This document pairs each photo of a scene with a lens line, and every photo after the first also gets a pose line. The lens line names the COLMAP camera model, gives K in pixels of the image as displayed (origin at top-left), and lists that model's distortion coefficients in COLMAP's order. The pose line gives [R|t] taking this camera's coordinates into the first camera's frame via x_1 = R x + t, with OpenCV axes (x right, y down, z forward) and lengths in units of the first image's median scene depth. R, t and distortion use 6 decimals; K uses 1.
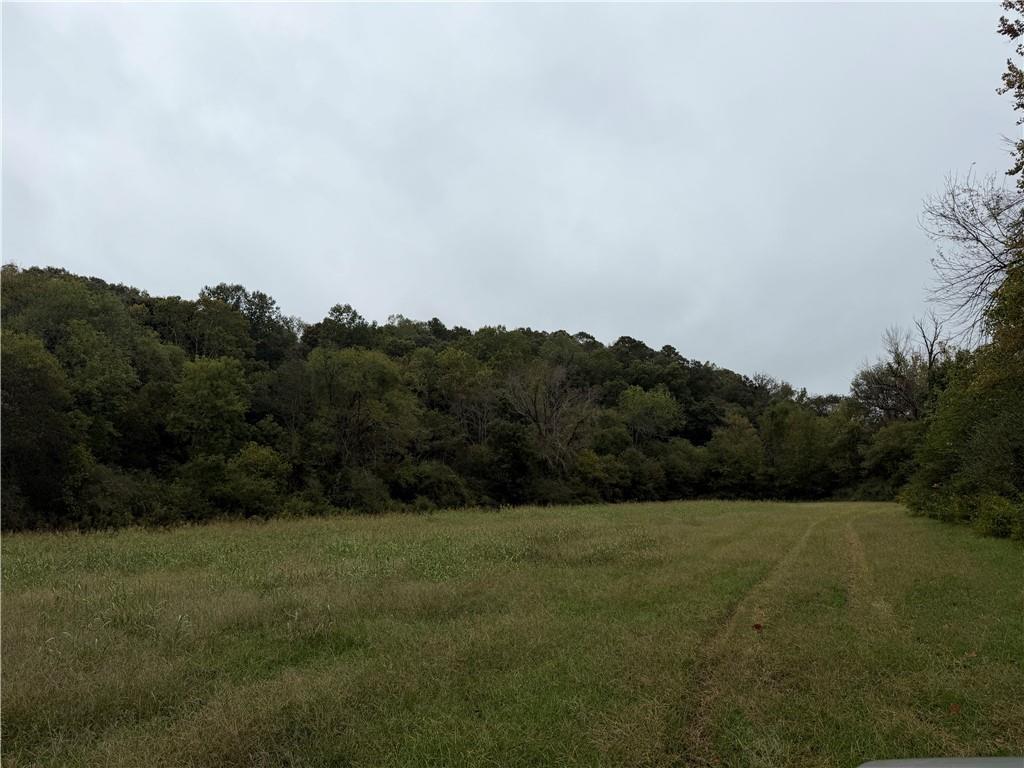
lens RADIAL K [[688.3, 0, 508.0], [0, 688.3, 374.3], [0, 0, 1]] dist [0.044059, -0.018512]
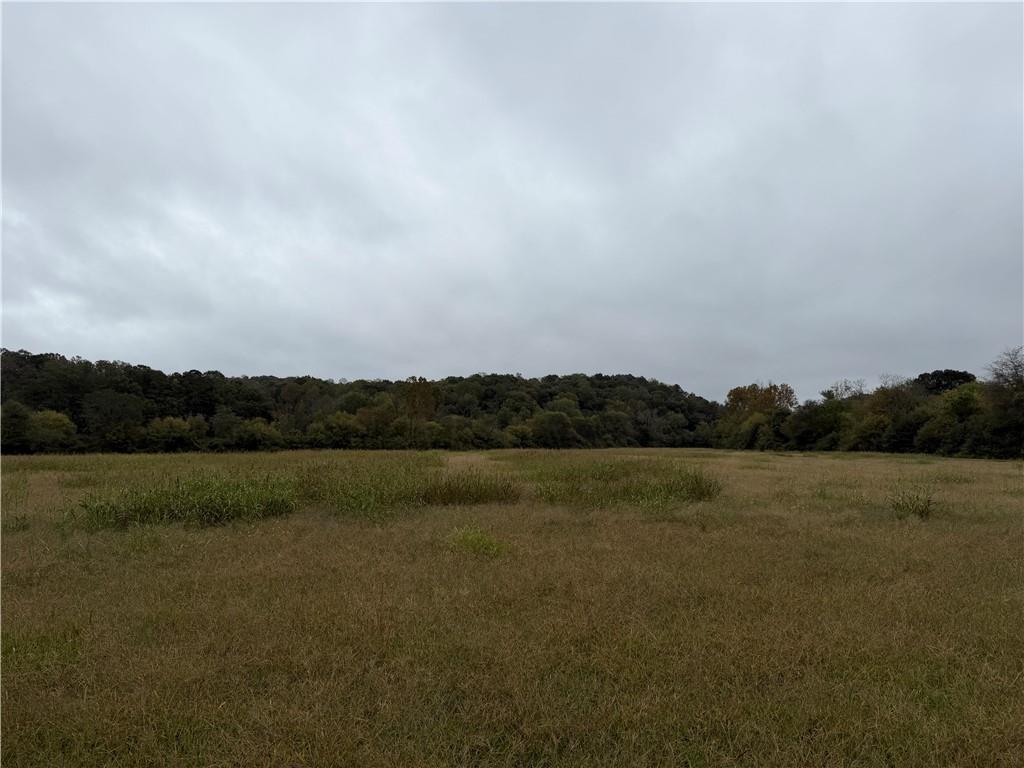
lens RADIAL K [[688.3, 0, 513.5], [0, 688.3, 392.1], [0, 0, 1]] dist [0.044059, -0.018512]
pose [[0.998396, 0.025096, 0.050755, -0.835122], [-0.029664, 0.995376, 0.091365, -0.403724], [-0.048227, -0.092724, 0.994523, -2.486558]]
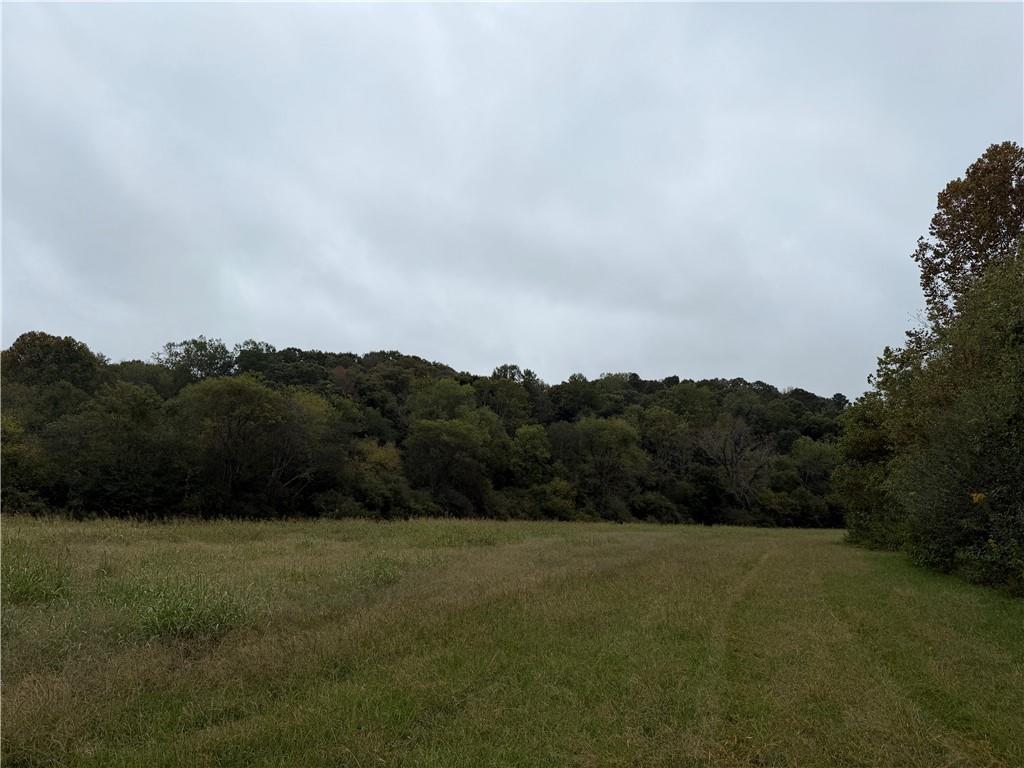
lens RADIAL K [[688.3, 0, 513.4], [0, 688.3, 377.0], [0, 0, 1]] dist [0.044059, -0.018512]
pose [[0.973796, 0.006127, -0.227342, -0.056473], [-0.012050, 0.999623, -0.024674, -0.066035], [0.227105, 0.026767, 0.973502, -0.423565]]
